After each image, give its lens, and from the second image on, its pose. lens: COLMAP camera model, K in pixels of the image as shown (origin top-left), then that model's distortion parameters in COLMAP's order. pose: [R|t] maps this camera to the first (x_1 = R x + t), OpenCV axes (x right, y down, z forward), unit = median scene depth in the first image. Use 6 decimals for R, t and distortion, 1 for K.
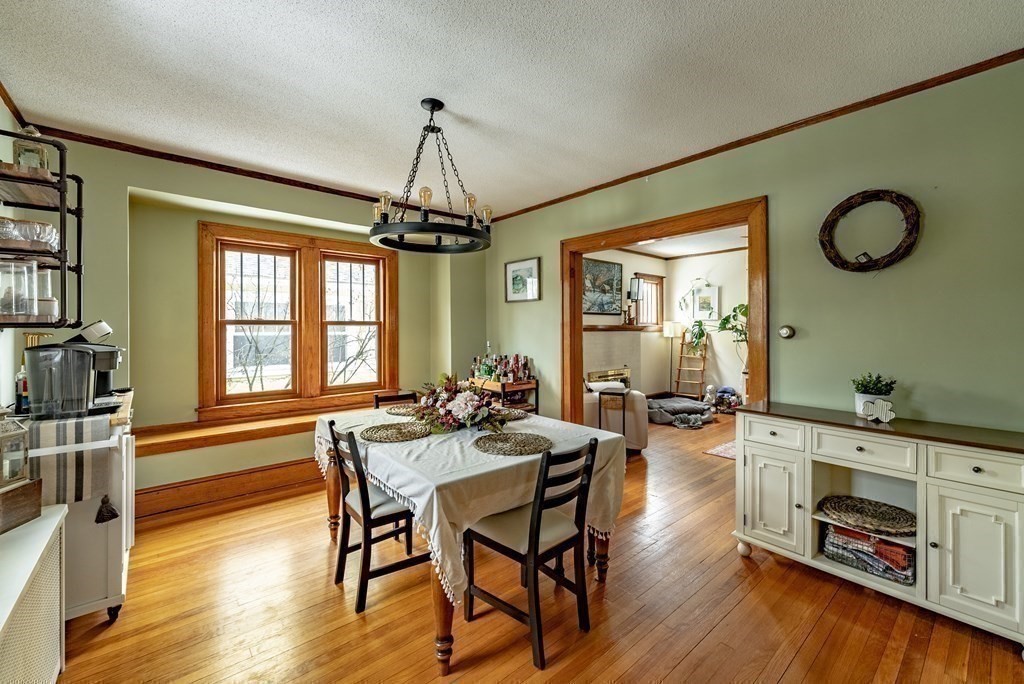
lens RADIAL K [[424.9, 0, 510.0], [0, 424.9, 330.3], [0, 0, 1]] dist [-0.000123, -0.000038]
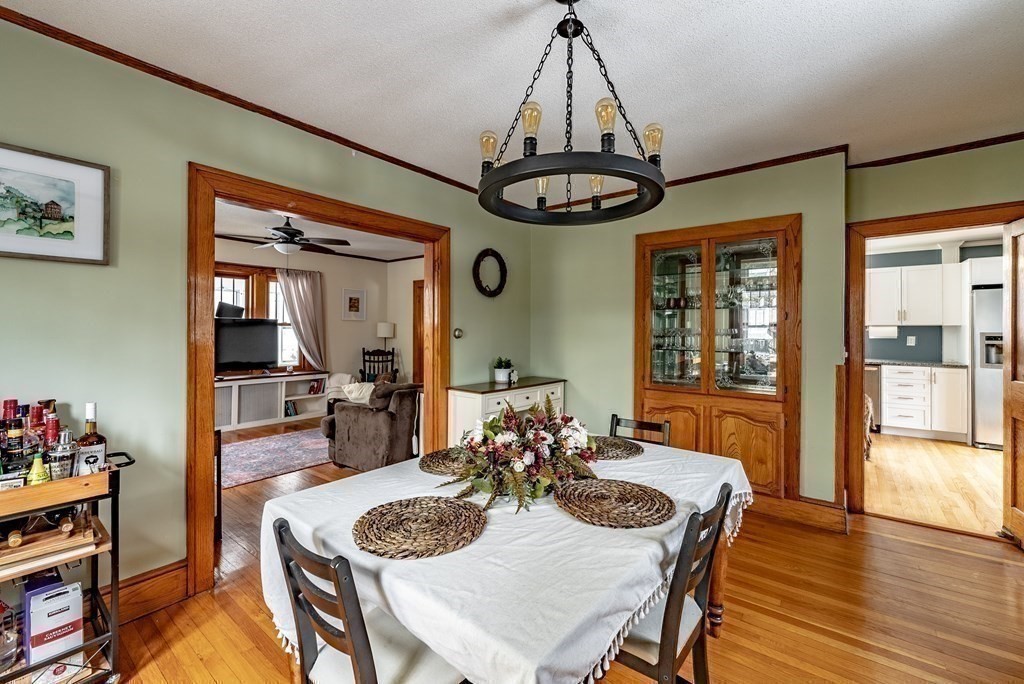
lens RADIAL K [[424.9, 0, 510.0], [0, 424.9, 330.3], [0, 0, 1]] dist [-0.000123, -0.000038]
pose [[-0.194949, 0.005153, 0.980800, -0.731855], [0.005498, 0.999976, -0.004161, 0.001706], [-0.980798, 0.004581, -0.194973, 1.120592]]
